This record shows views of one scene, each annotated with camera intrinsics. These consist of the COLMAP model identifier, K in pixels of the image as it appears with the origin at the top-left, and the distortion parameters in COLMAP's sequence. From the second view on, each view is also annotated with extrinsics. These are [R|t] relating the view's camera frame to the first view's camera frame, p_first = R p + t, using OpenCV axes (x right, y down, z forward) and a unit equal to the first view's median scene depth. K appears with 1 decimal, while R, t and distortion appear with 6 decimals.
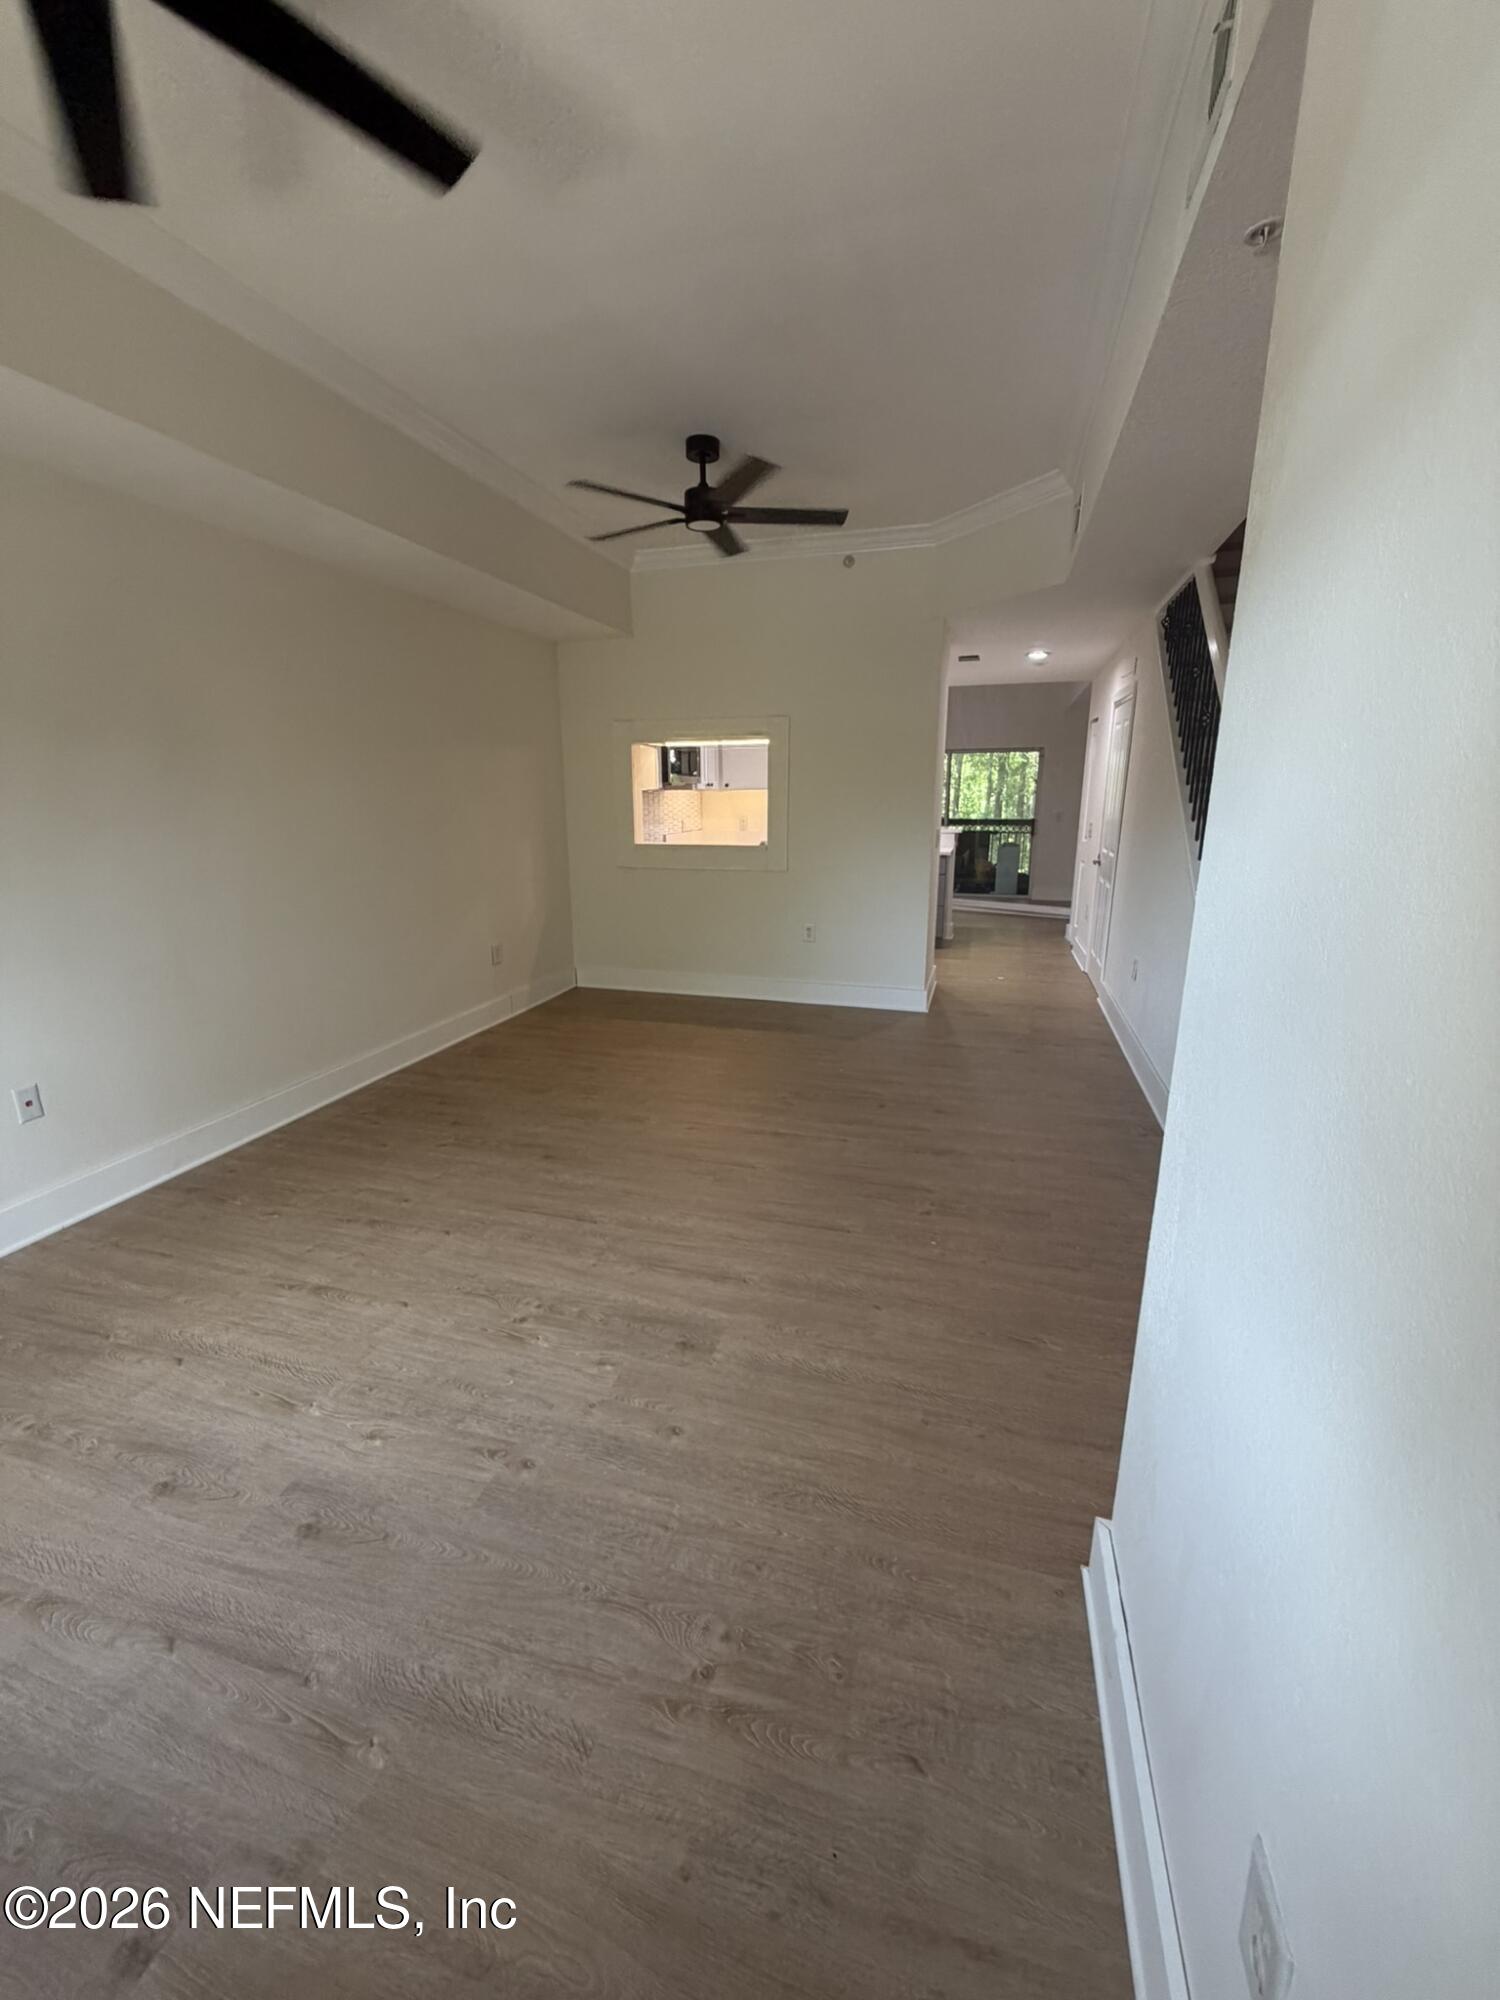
lens RADIAL K [[804.9, 0, 750.0], [0, 804.9, 1000.0], [0, 0, 1]] dist [0.000771, 0.004997]
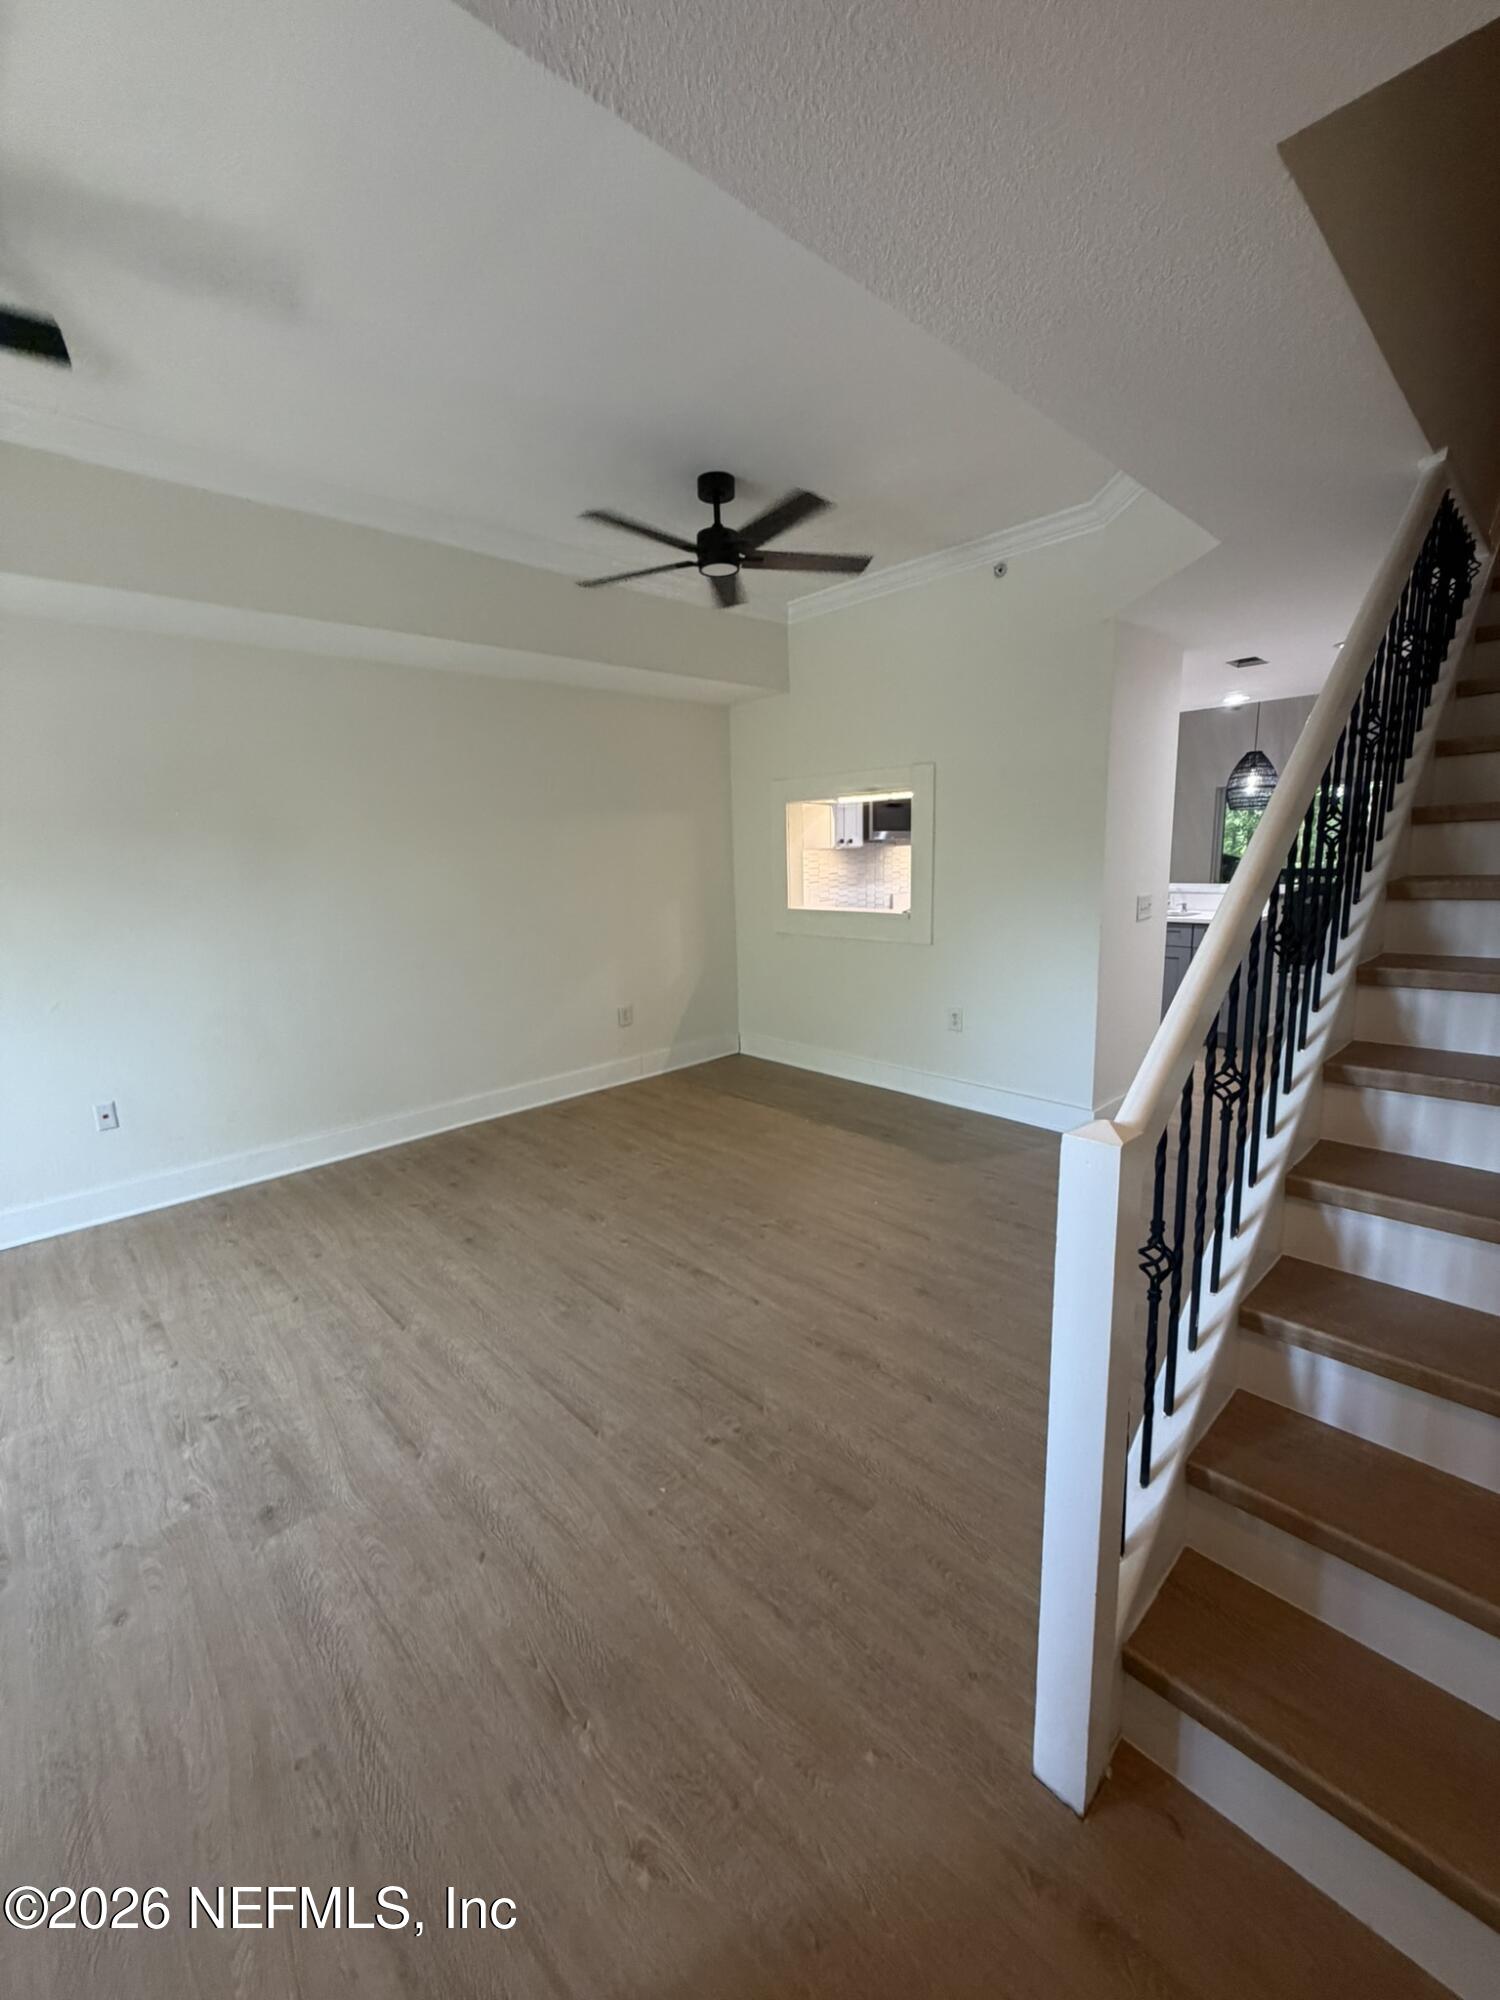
lens RADIAL K [[803.9, 0, 750.0], [0, 803.9, 1000.0], [0, 0, 1]] dist [-0.001444, -0.000319]
pose [[0.861730, 0.072589, -0.502148, 0.562208], [-0.099296, 0.994702, -0.026610, -0.112600], [0.497556, 0.072792, 0.864372, 0.342489]]
